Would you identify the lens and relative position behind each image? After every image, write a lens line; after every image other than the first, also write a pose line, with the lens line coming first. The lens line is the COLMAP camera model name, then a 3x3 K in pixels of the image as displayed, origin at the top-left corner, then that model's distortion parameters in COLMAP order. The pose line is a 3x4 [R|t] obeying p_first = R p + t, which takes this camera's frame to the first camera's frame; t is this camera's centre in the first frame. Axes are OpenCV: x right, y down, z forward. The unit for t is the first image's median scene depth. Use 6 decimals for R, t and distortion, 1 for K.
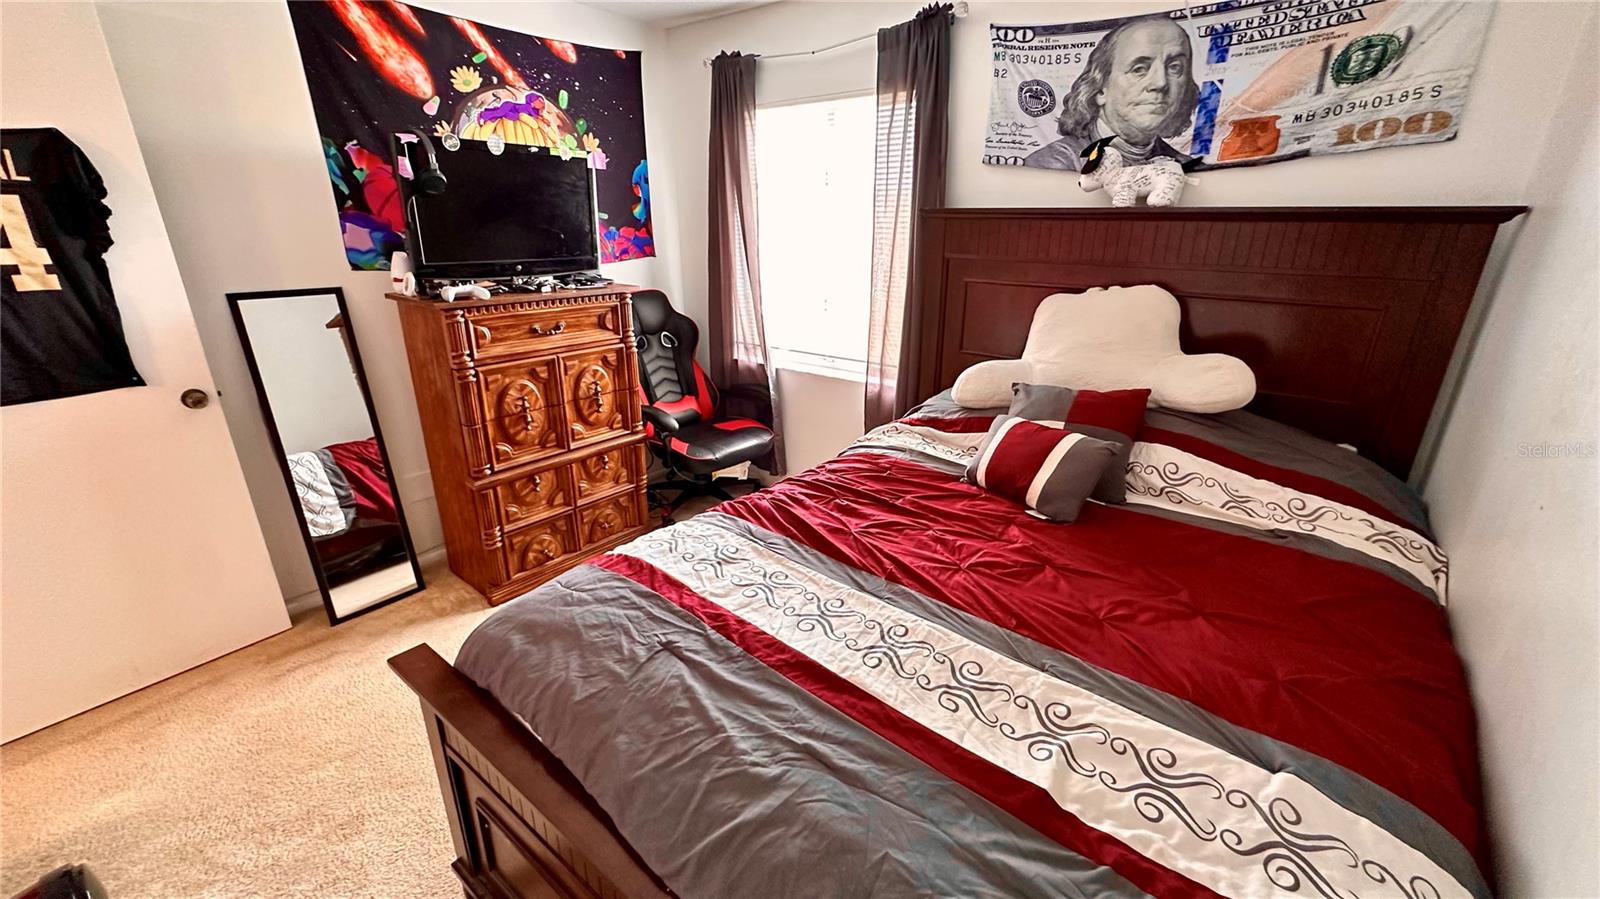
lens RADIAL K [[633.6, 0, 798.1], [0, 633.6, 445.2], [0, 0, 1]] dist [-0.000682, -0.000128]
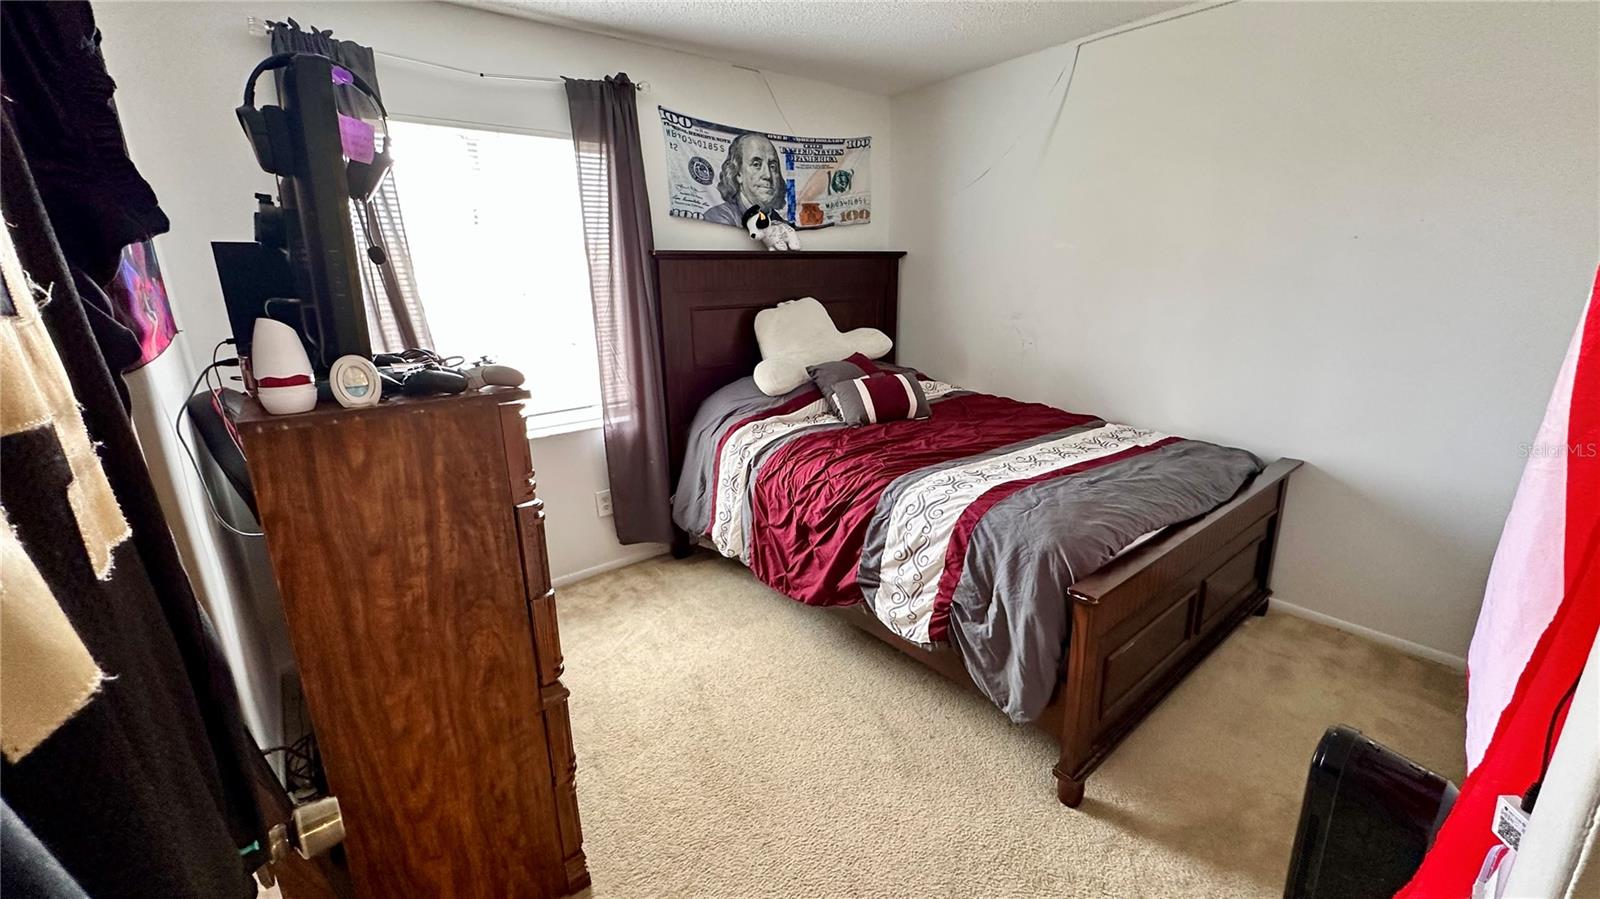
lens RADIAL K [[633.6, 0, 794.9], [0, 633.6, 447.6], [0, 0, 1]] dist [-0.000682, -0.000128]
pose [[0.228974, -0.267459, 0.935968, -1.094737], [0.352689, 0.918978, 0.176322, -0.198074], [-0.907293, 0.289733, 0.304752, 0.649174]]
